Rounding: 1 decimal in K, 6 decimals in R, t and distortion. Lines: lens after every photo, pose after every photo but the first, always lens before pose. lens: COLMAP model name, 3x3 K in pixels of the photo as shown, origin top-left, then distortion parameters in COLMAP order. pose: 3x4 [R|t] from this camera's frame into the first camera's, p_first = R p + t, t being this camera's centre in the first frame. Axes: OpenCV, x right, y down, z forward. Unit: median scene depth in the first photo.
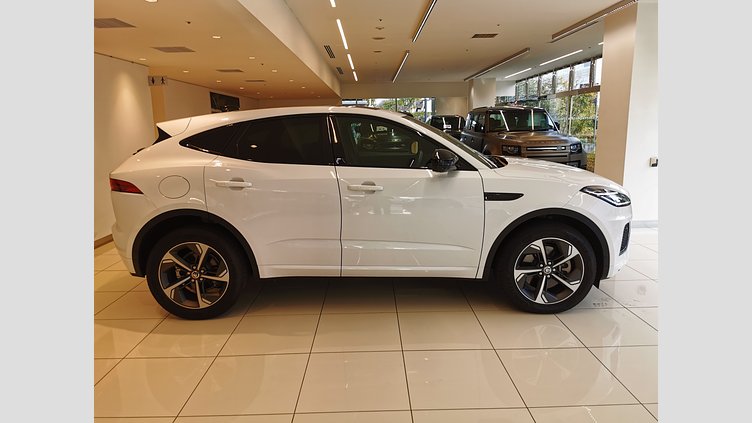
lens RADIAL K [[440.7, 0, 376.0], [0, 440.7, 211.5], [0, 0, 1]] dist [0.003328, 0.000373]
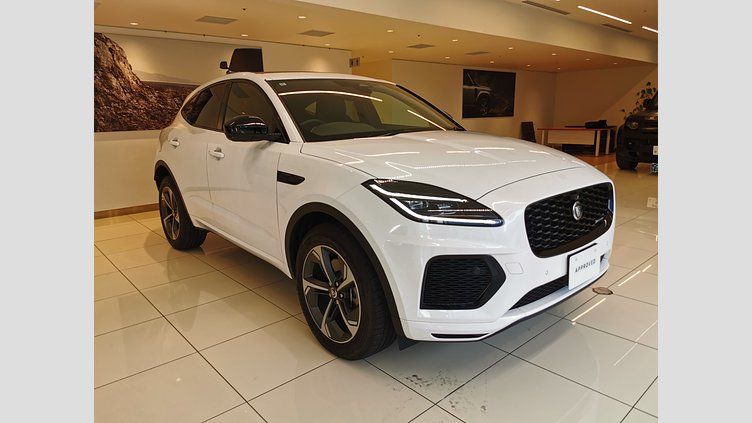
lens RADIAL K [[440.7, 0, 376.0], [0, 440.7, 211.5], [0, 0, 1]] dist [0.003328, 0.000373]
pose [[0.657986, 0.169084, -0.733802, 0.938960], [-0.140543, 0.984917, 0.100925, -0.074597], [0.739799, 0.036724, 0.671825, 0.584817]]
